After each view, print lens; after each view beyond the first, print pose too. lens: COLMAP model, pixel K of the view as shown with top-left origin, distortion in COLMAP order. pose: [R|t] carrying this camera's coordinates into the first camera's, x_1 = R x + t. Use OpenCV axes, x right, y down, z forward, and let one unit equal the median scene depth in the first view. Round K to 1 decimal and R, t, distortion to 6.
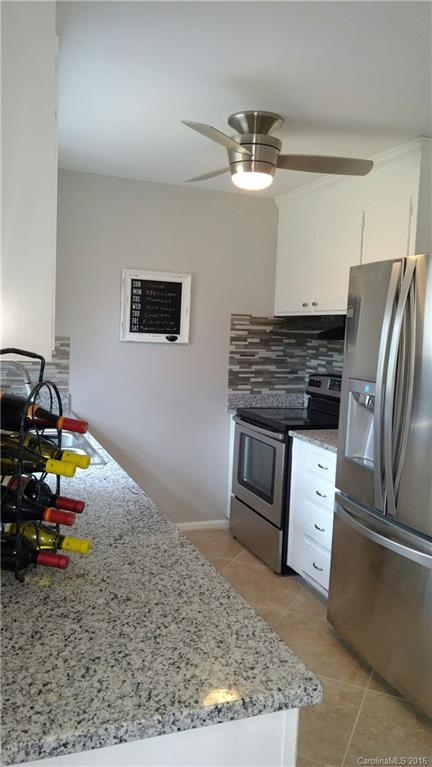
lens RADIAL K [[590.7, 0, 216.0], [0, 590.7, 383.5], [0, 0, 1]] dist [0.012352, 0.034402]
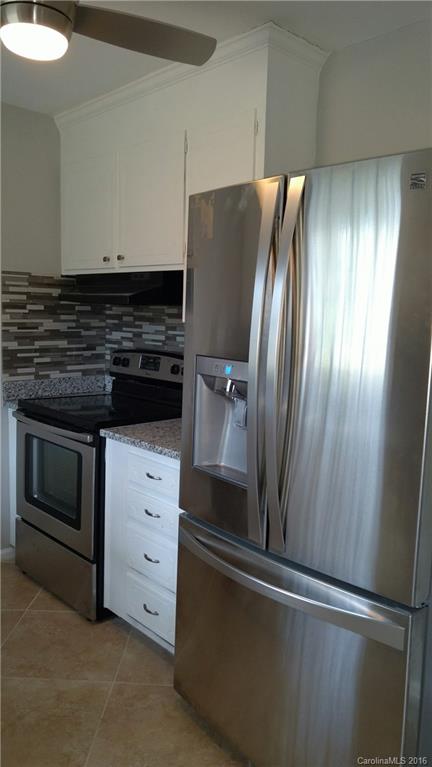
lens RADIAL K [[590.7, 0, 216.0], [0, 590.7, 383.5], [0, 0, 1]] dist [0.012352, 0.034402]
pose [[0.924398, -0.055994, 0.377297, -0.013431], [0.039082, 0.997864, 0.052339, -0.007587], [-0.379422, -0.033637, 0.924612, 0.227454]]
